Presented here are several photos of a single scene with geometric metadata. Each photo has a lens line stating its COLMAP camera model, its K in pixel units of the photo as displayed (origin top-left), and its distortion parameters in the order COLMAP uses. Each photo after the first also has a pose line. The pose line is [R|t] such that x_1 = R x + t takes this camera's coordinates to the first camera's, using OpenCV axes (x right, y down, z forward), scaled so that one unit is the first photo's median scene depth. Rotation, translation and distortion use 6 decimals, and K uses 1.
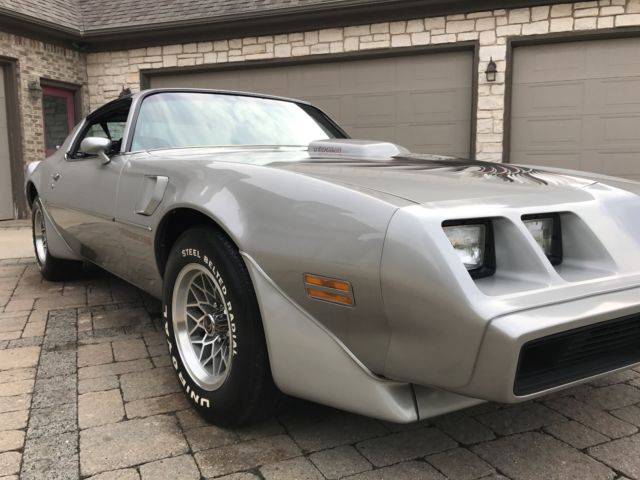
lens RADIAL K [[528.7, 0, 316.3], [0, 528.7, 238.8], [0, 0, 1]] dist [0.019093, -0.020411]
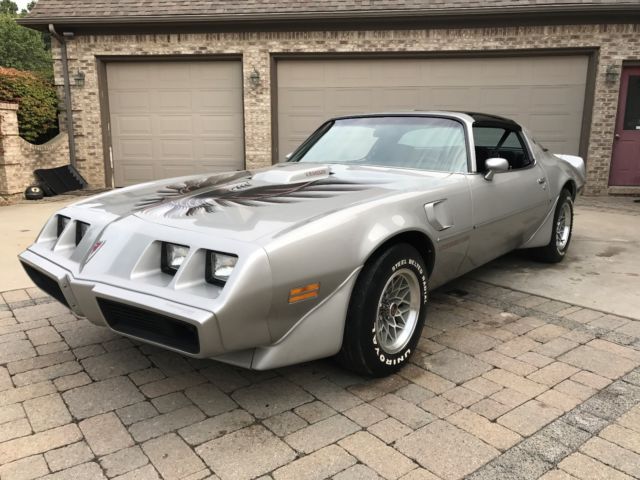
lens RADIAL K [[528.7, 0, 317.2], [0, 528.7, 234.7], [0, 0, 1]] dist [0.019093, -0.020411]
pose [[0.227745, 0.191919, -0.954620, 0.455962], [-0.130945, 0.977515, 0.165282, -0.079441], [0.964876, 0.087361, 0.247755, 0.245082]]
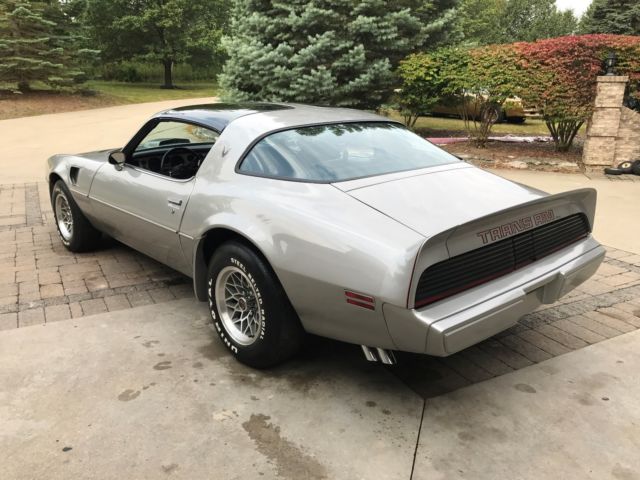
lens RADIAL K [[528.7, 0, 312.4], [0, 528.7, 232.4], [0, 0, 1]] dist [0.019093, -0.020411]
pose [[-0.996985, 0.024395, -0.073664, -0.107581], [-0.006431, 0.920060, 0.391725, -0.215733], [0.077331, 0.391017, -0.917129, 1.007700]]
